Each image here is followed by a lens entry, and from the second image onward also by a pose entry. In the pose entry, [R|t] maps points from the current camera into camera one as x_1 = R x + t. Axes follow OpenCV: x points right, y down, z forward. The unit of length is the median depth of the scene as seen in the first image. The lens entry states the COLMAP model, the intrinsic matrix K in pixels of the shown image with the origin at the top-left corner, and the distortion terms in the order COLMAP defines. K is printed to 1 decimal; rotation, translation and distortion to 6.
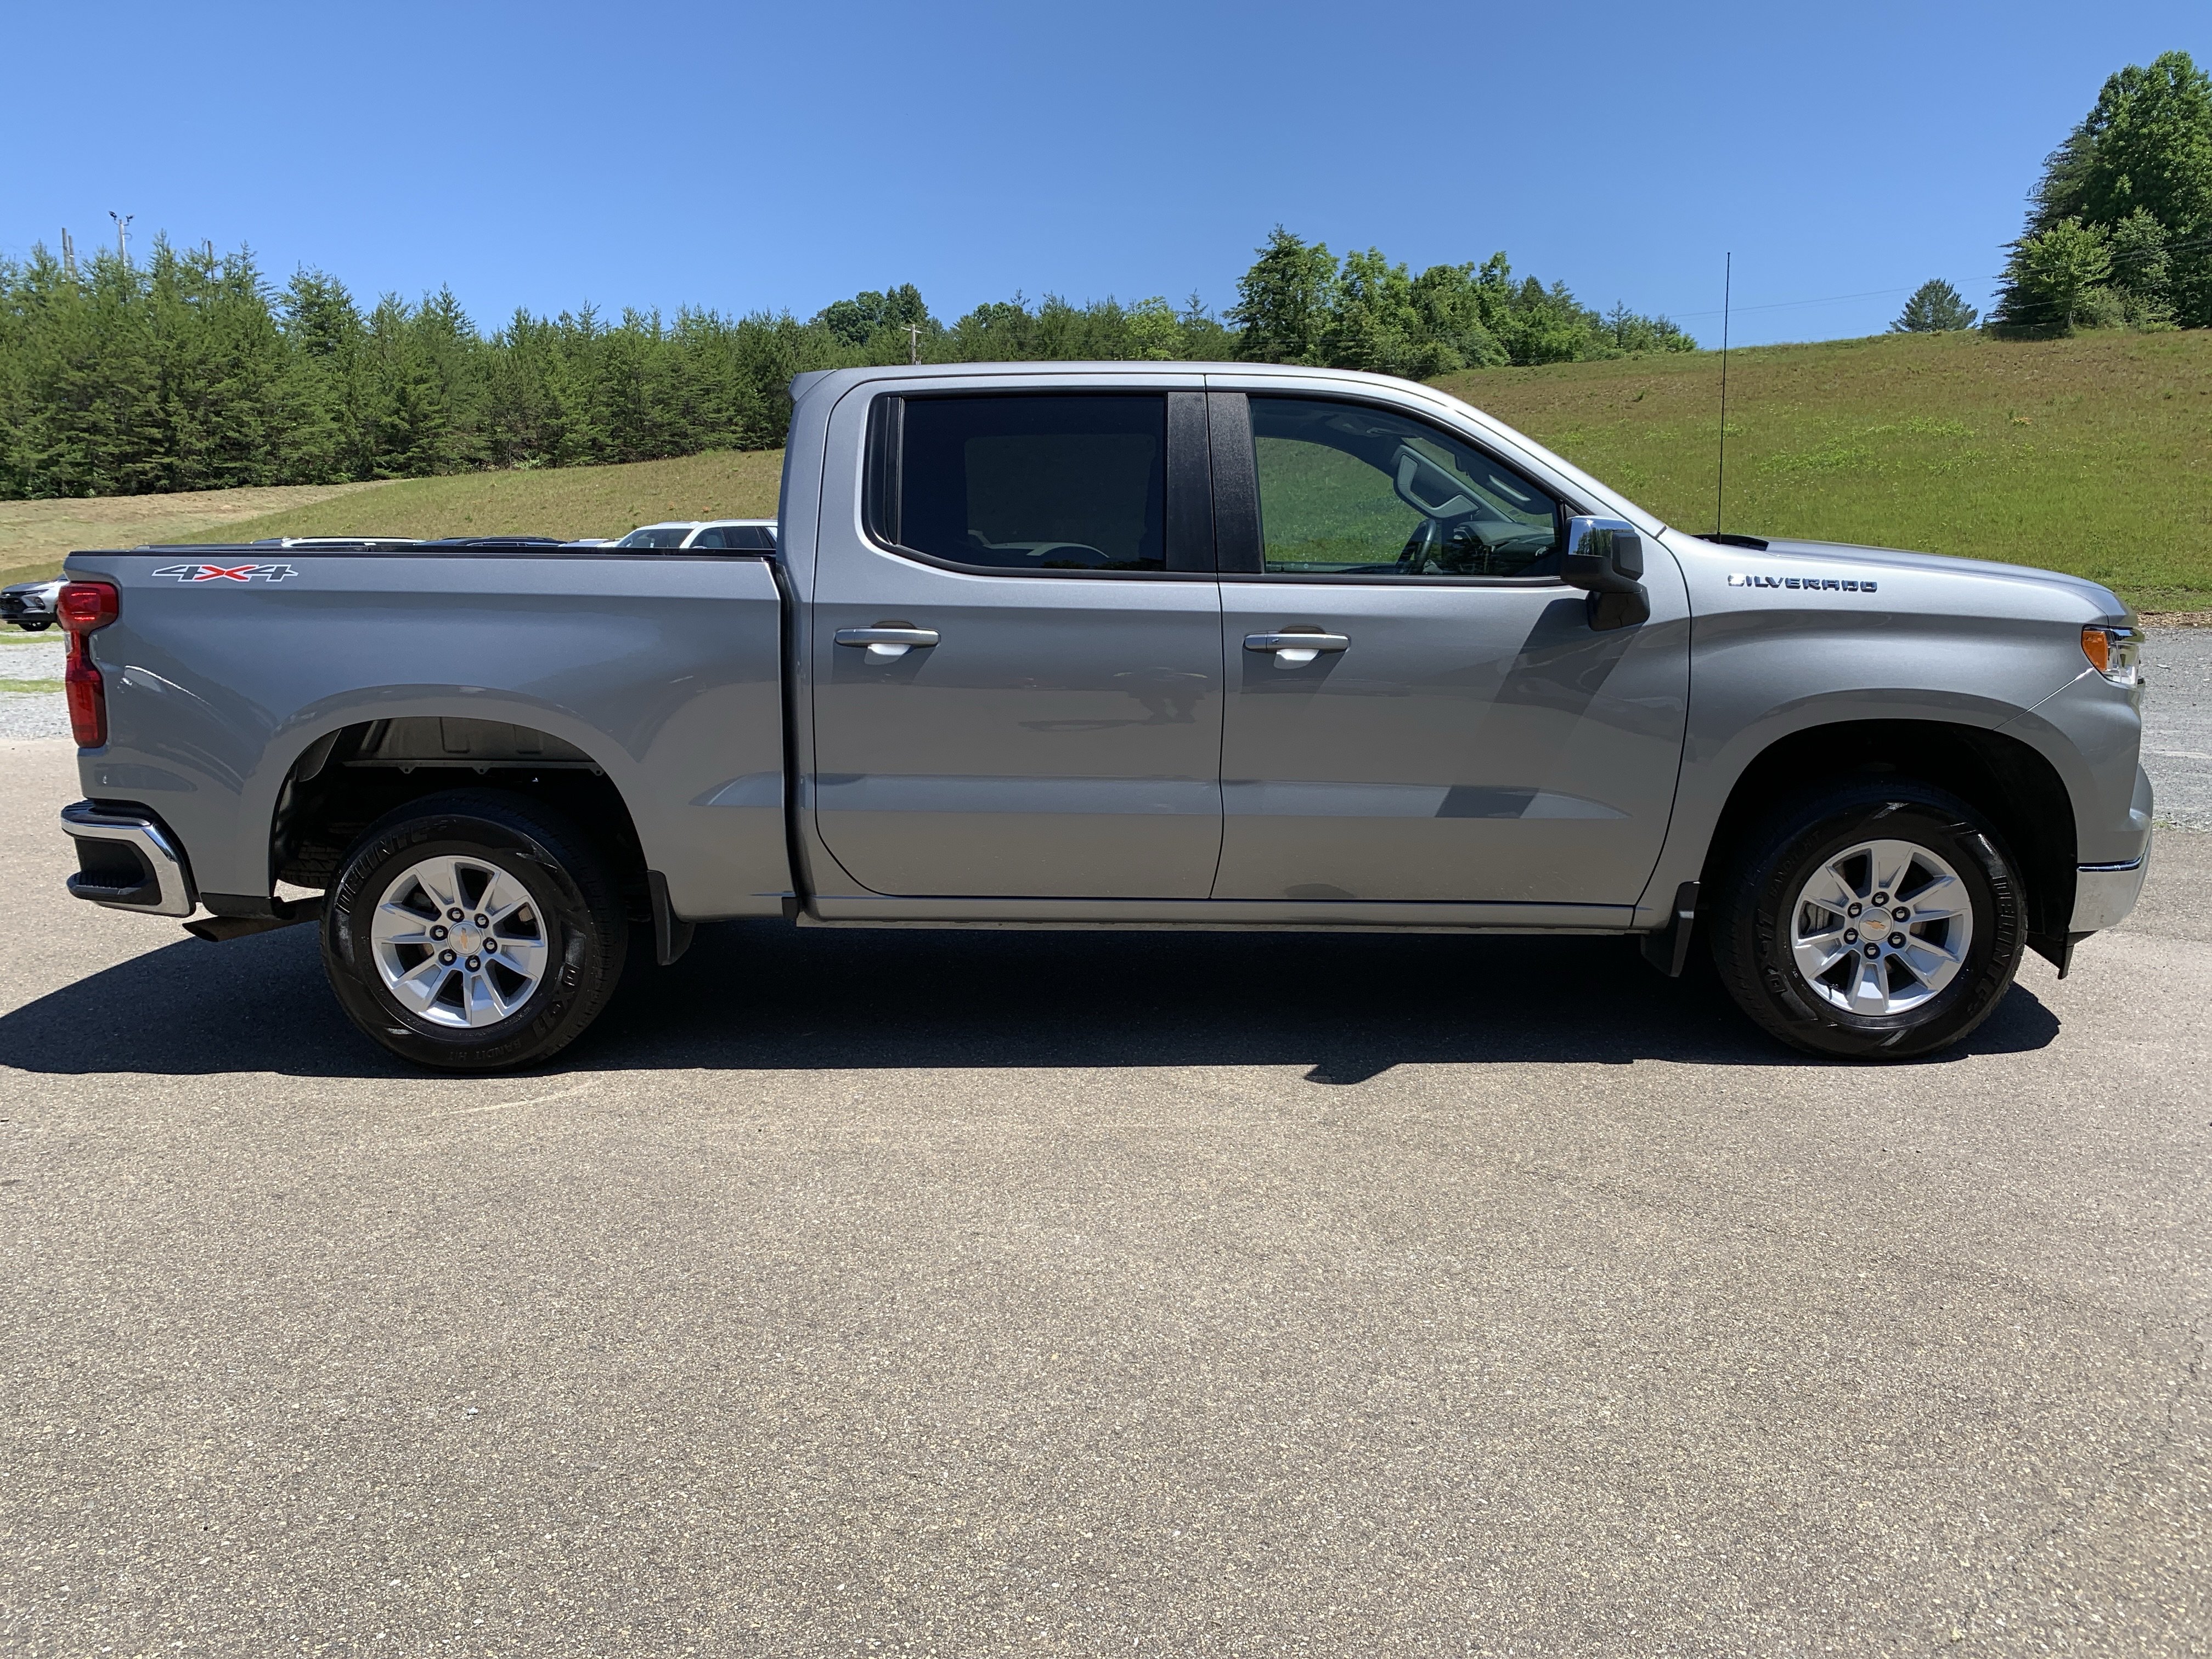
lens RADIAL K [[1650.9, 0, 1099.1], [0, 1650.9, 802.2], [0, 0, 1]] dist [0.010518, -0.003464]
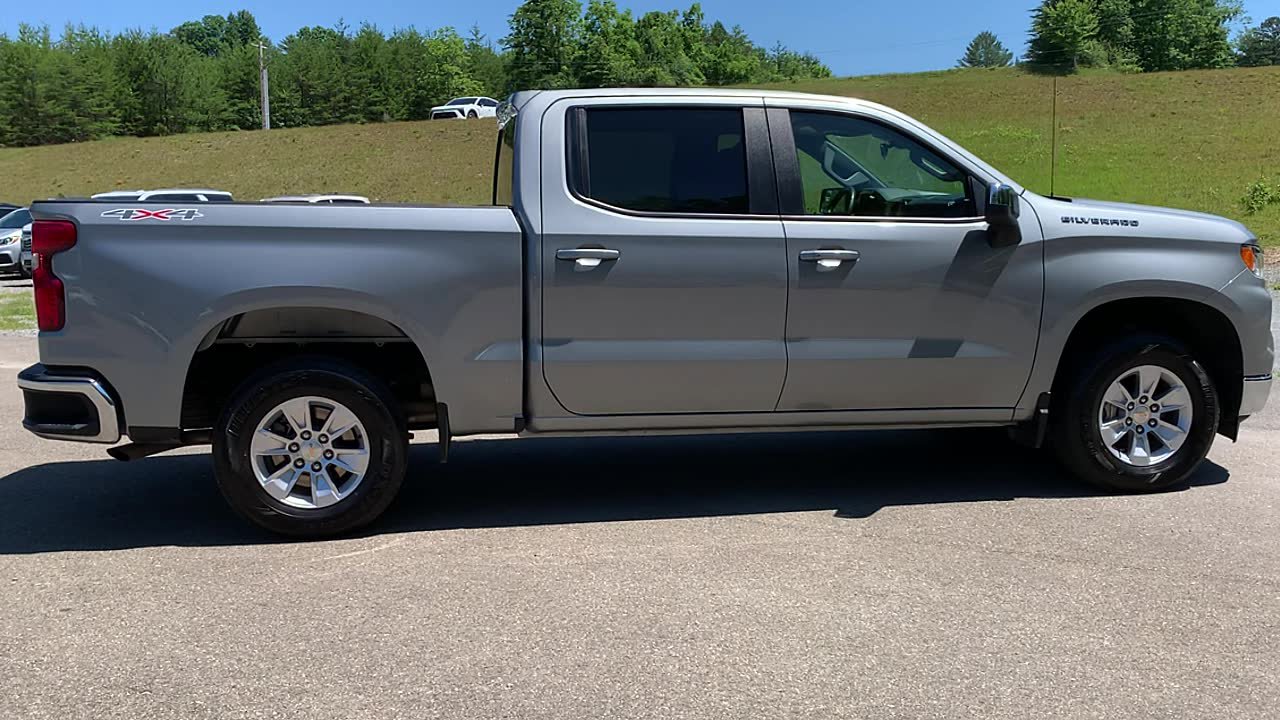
lens RADIAL K [[1236.0, 0, 640.0], [0, 1236.0, 360.0], [0, 0, 1]] dist [0.082867, -0.189411]
pose [[0.981601, -0.020558, 0.189834, -0.301218], [0.027467, 0.999050, -0.033841, 0.045701], [-0.188958, 0.038432, 0.981233, -0.200666]]
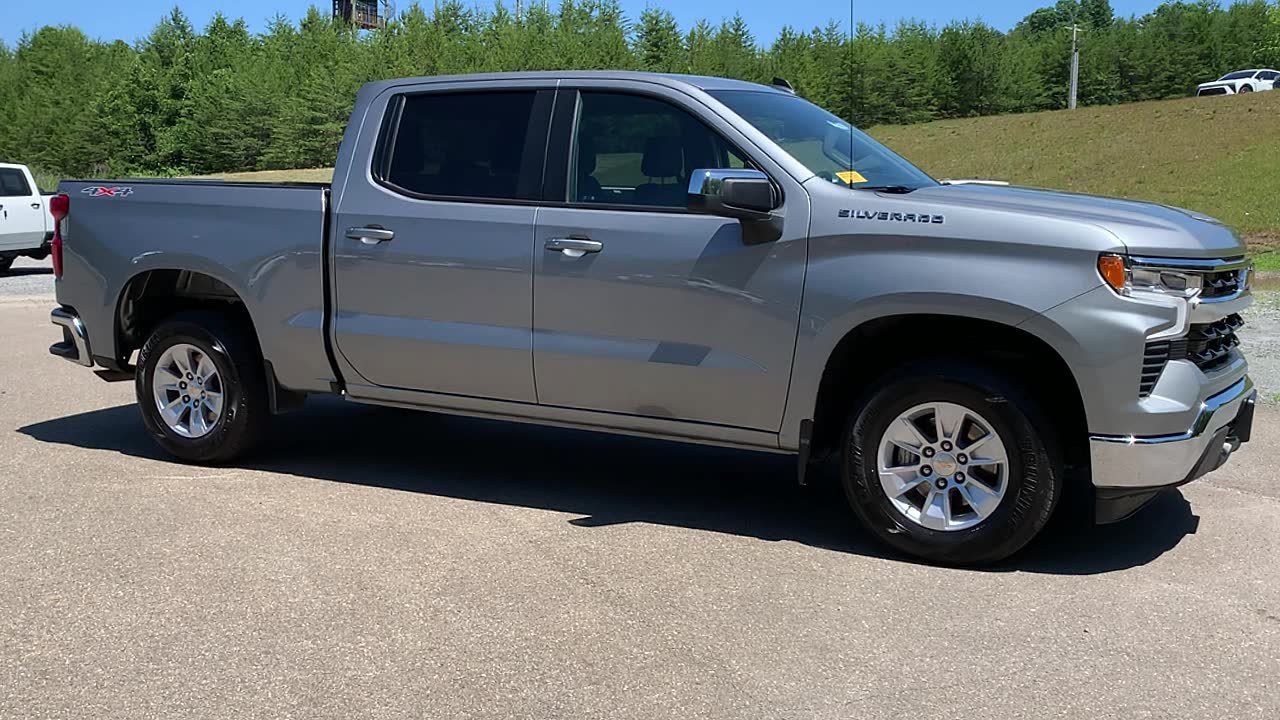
lens RADIAL K [[1236.0, 0, 640.0], [0, 1236.0, 360.0], [0, 0, 1]] dist [0.082867, -0.189411]
pose [[0.896820, 0.074112, -0.436144, 0.677097], [-0.083898, 0.996469, -0.003188, 0.011689], [0.434367, 0.039451, 0.899871, -0.044127]]
